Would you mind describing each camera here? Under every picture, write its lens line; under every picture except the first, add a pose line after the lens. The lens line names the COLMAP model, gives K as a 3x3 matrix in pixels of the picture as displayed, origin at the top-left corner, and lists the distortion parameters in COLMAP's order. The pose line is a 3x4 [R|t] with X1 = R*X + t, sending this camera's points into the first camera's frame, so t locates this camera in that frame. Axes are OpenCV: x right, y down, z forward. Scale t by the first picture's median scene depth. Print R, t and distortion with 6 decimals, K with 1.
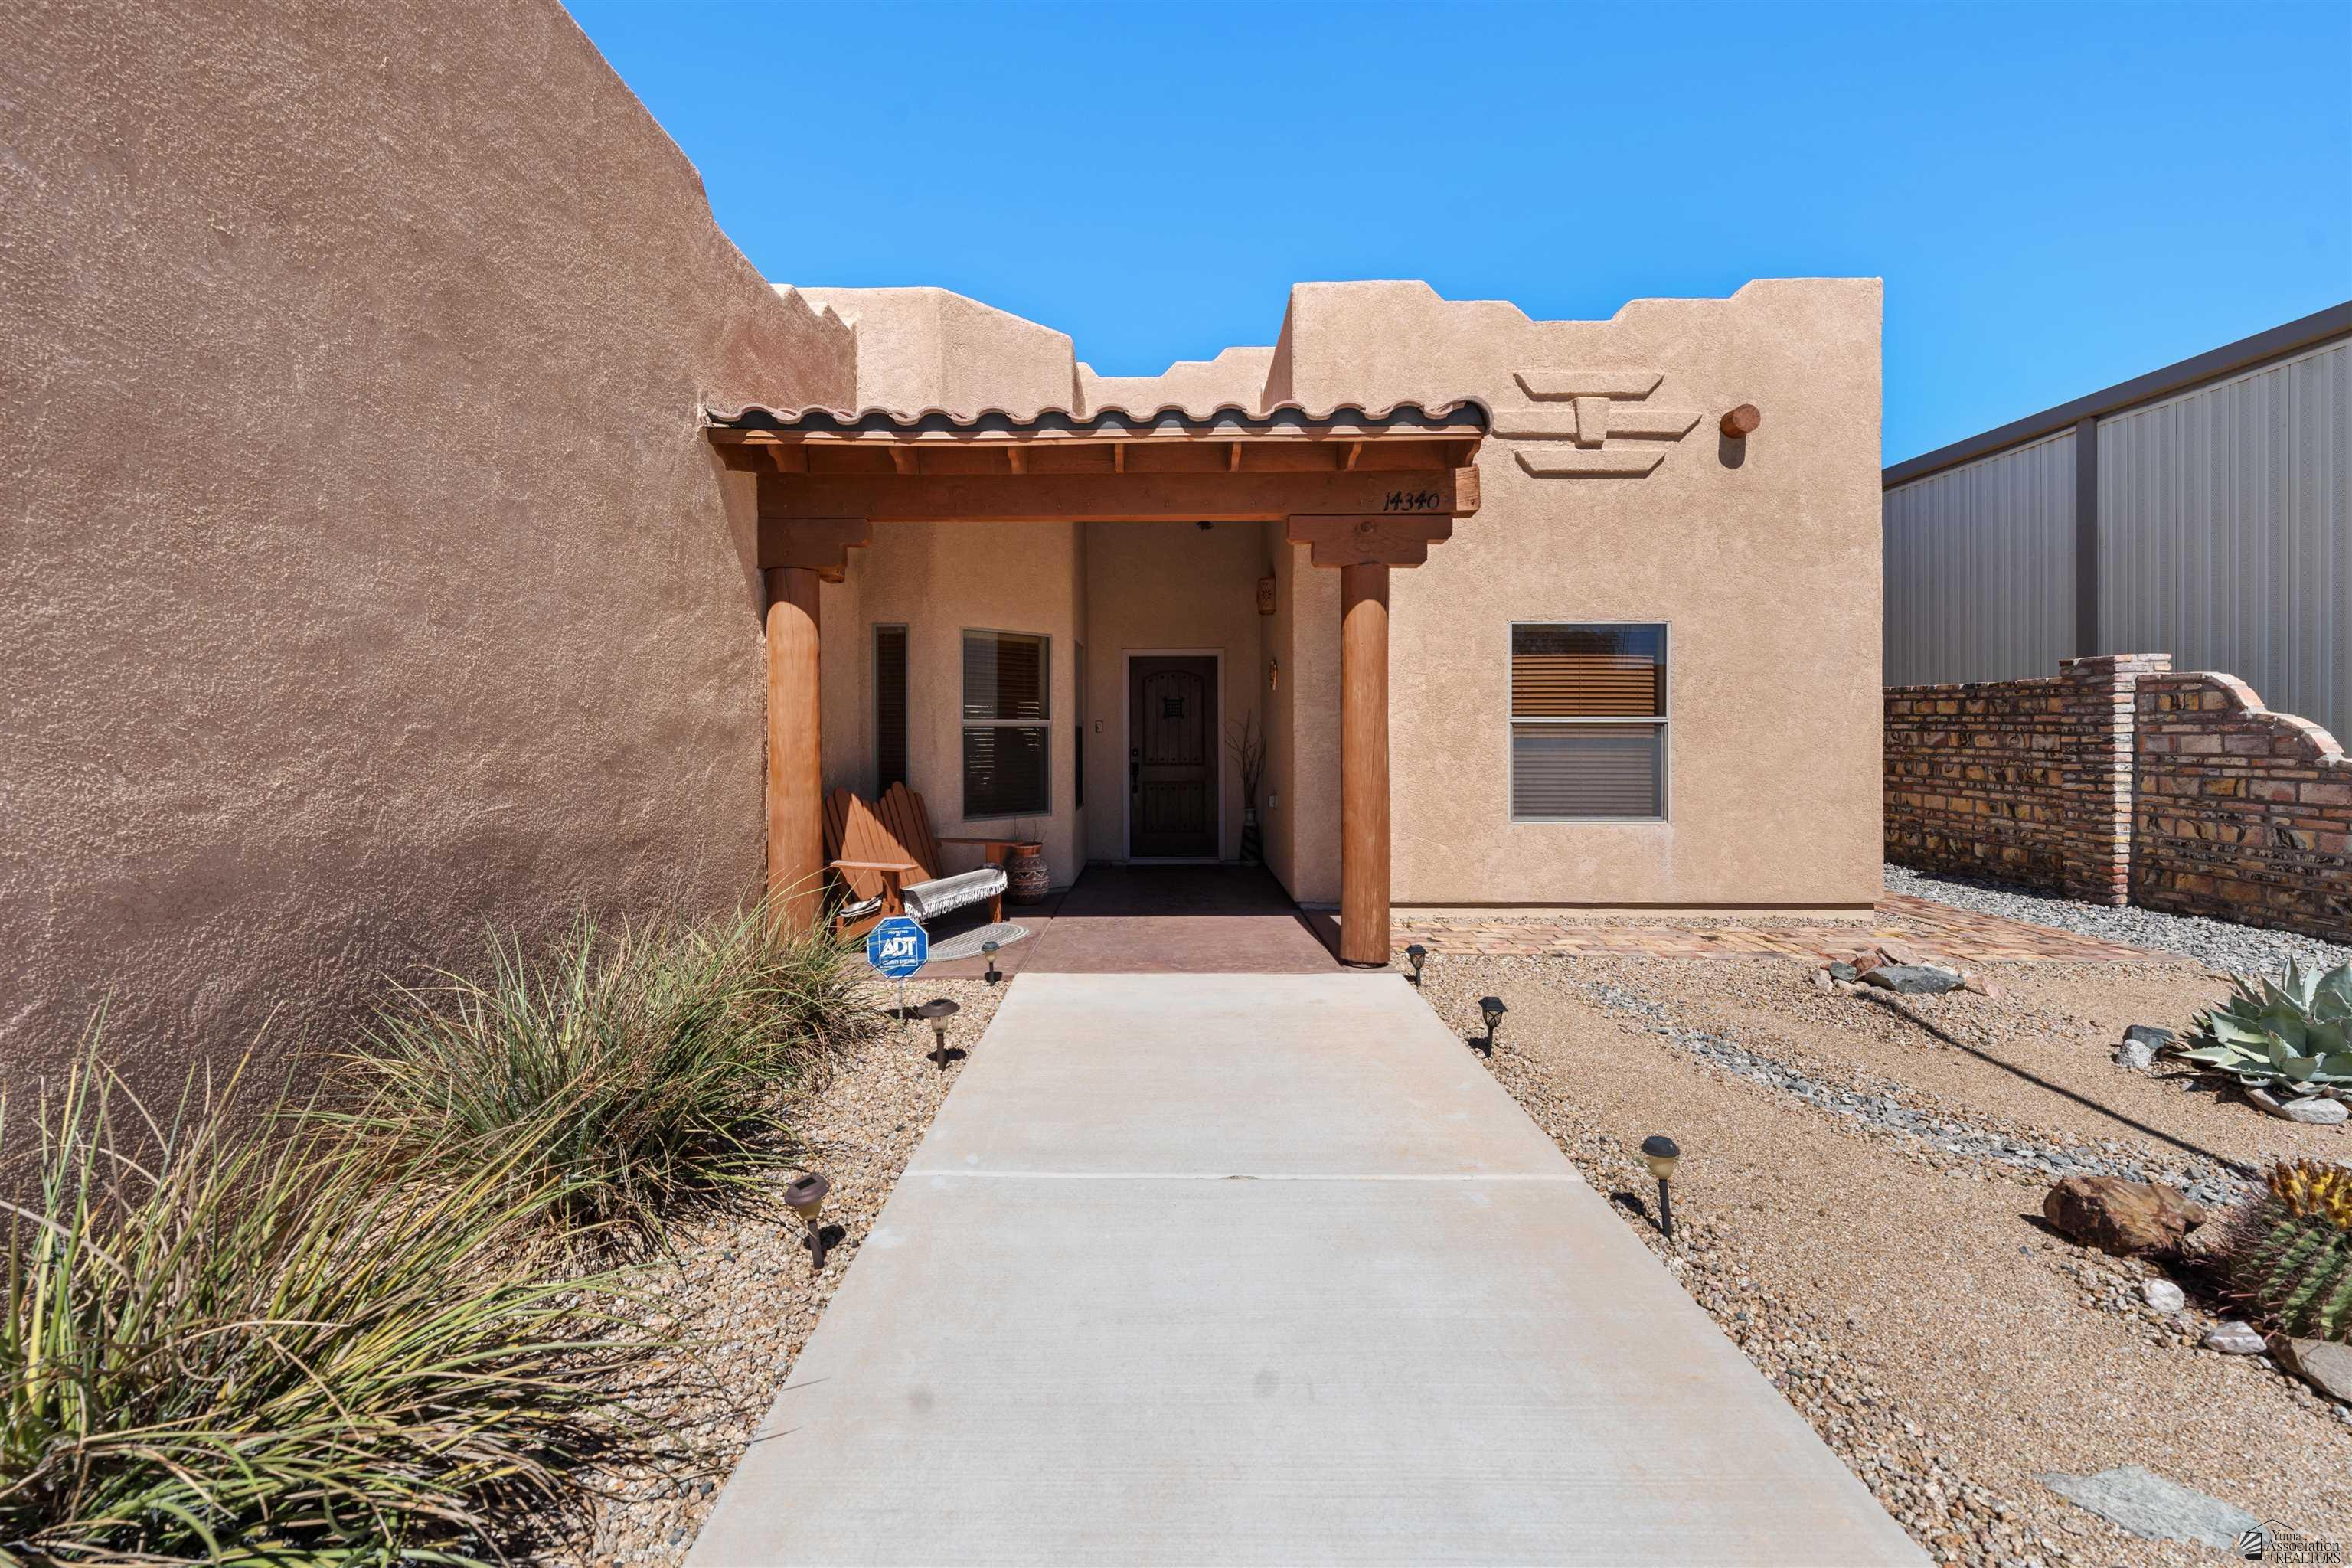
lens RADIAL K [[1010.1, 0, 1171.4], [0, 1010.1, 722.5], [0, 0, 1]] dist [0.000571, -0.000073]
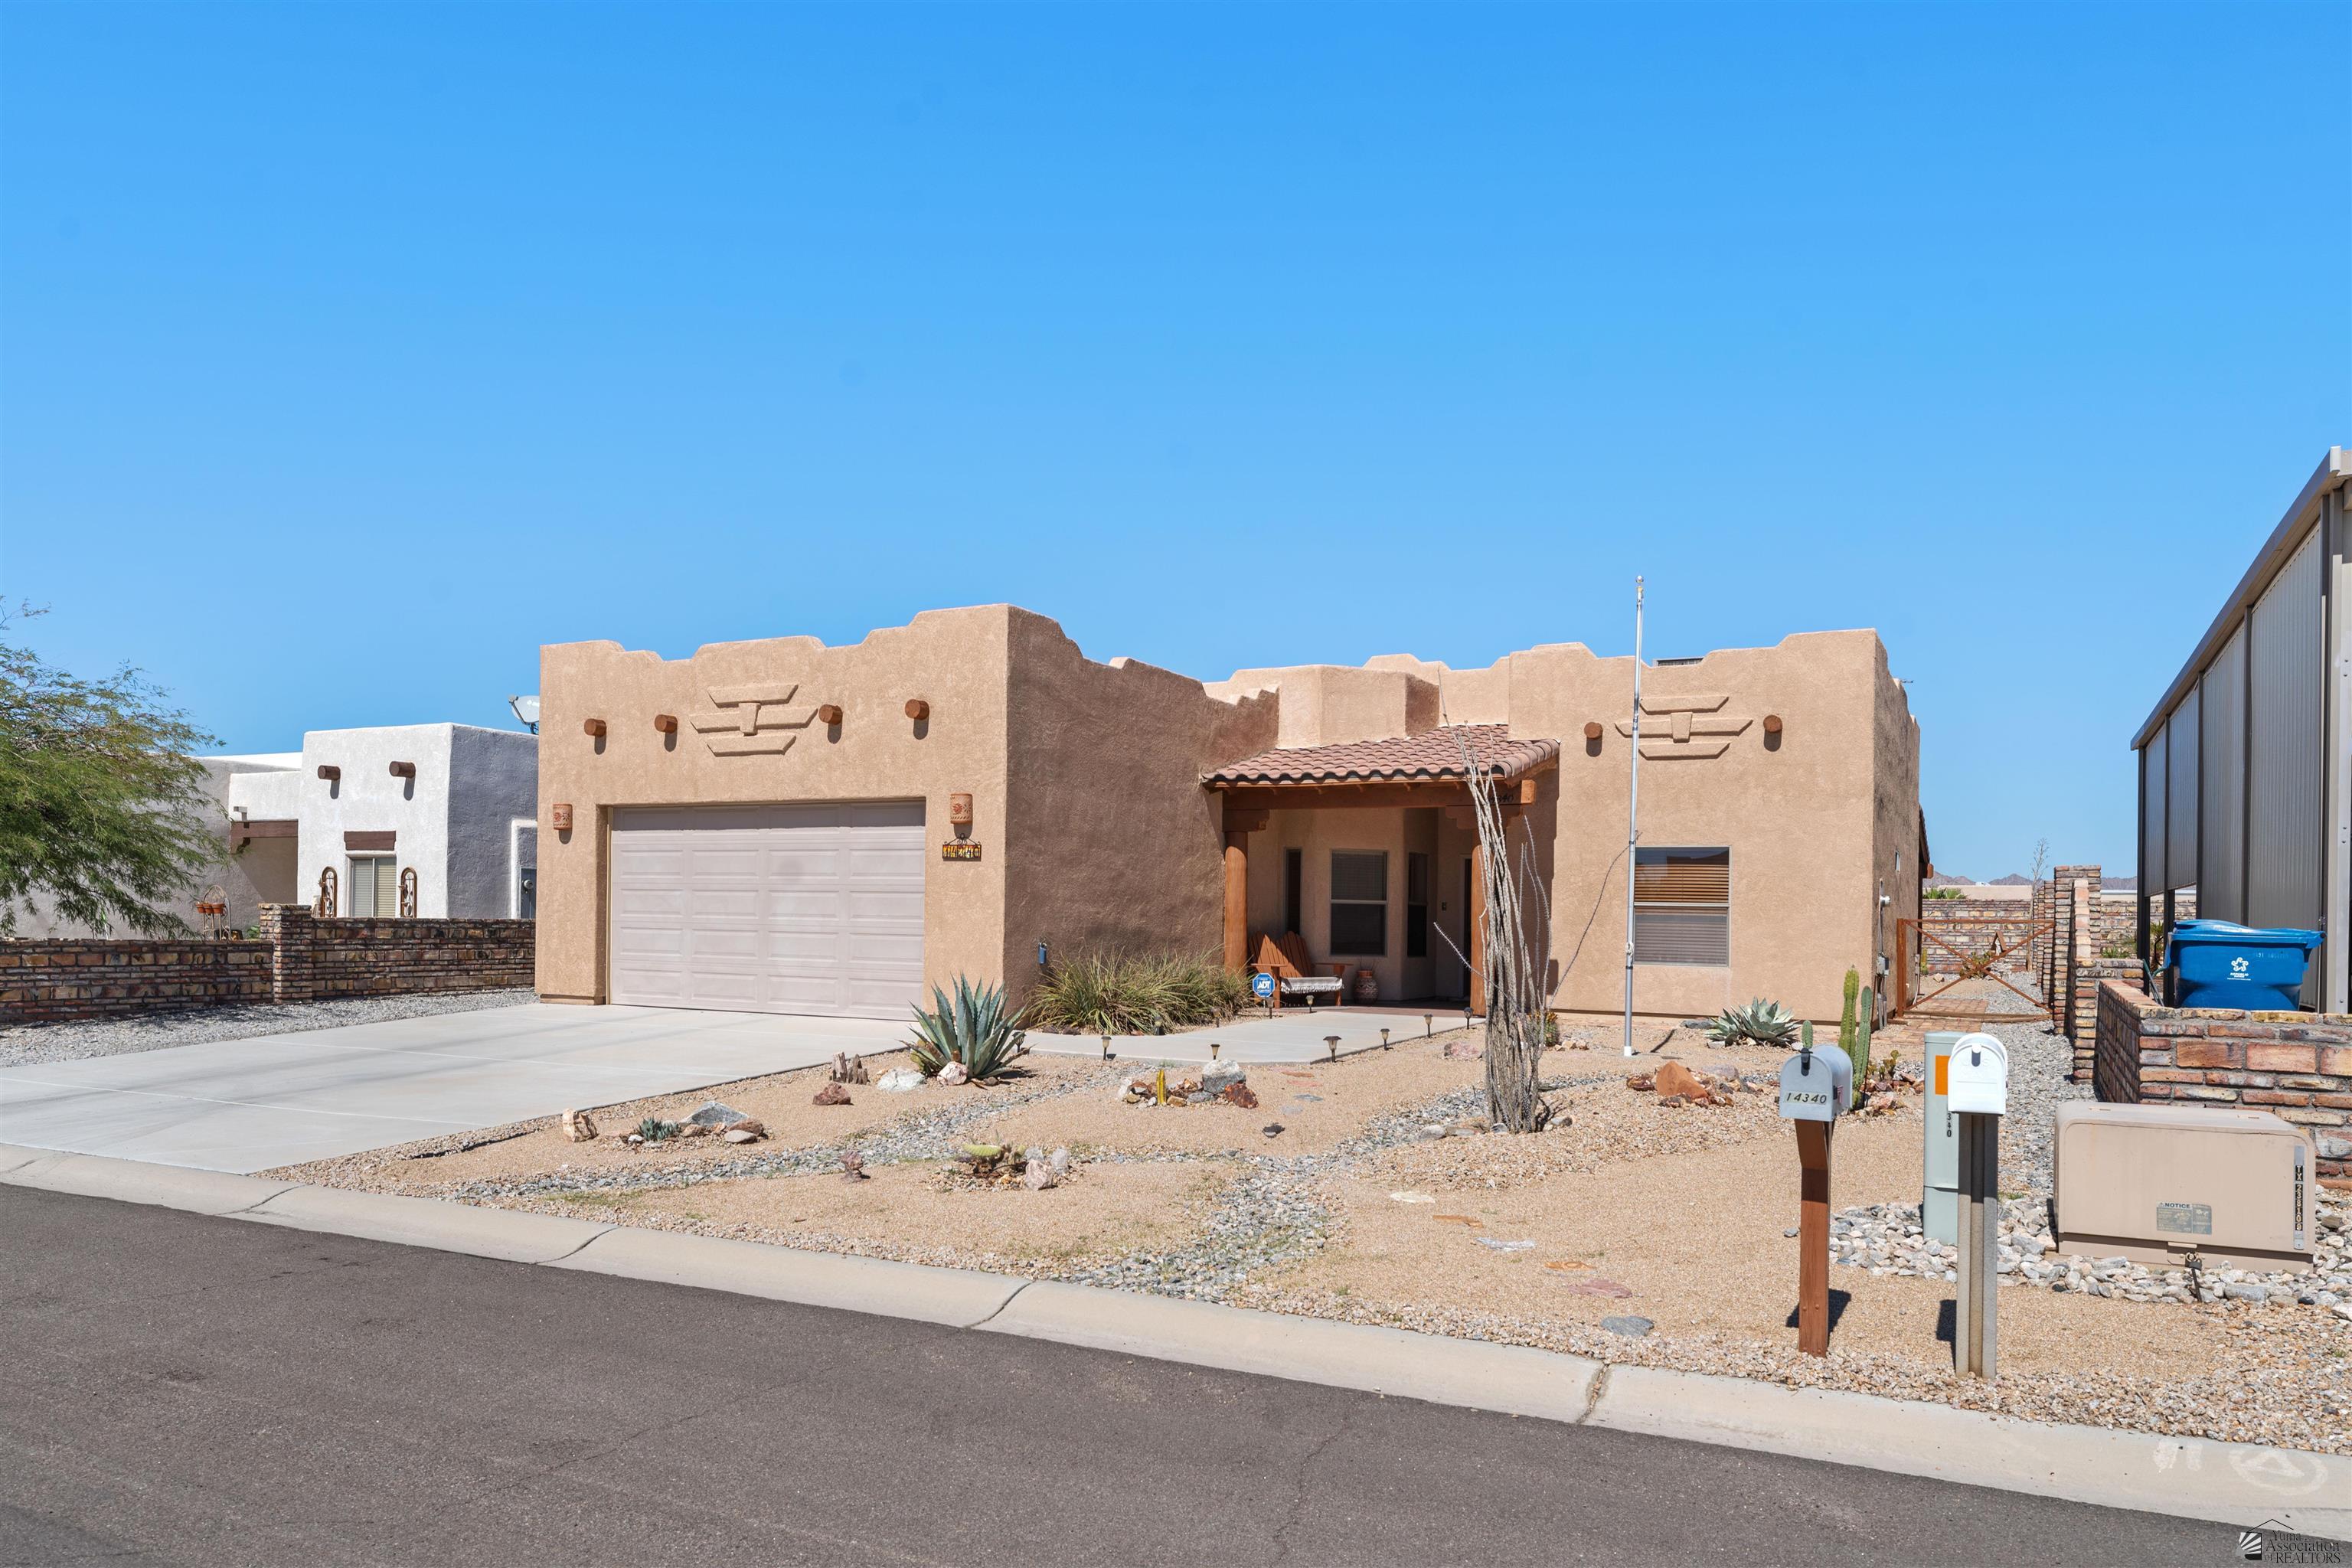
lens RADIAL K [[1629.3, 0, 1176.0], [0, 1629.3, 784.0], [0, 0, 1]] dist [-0.000798, -0.000393]
pose [[0.894499, -0.019084, -0.446662, 0.876415], [-0.016446, 0.997008, -0.075532, 0.015854], [0.446766, 0.074909, 0.891509, -1.791981]]
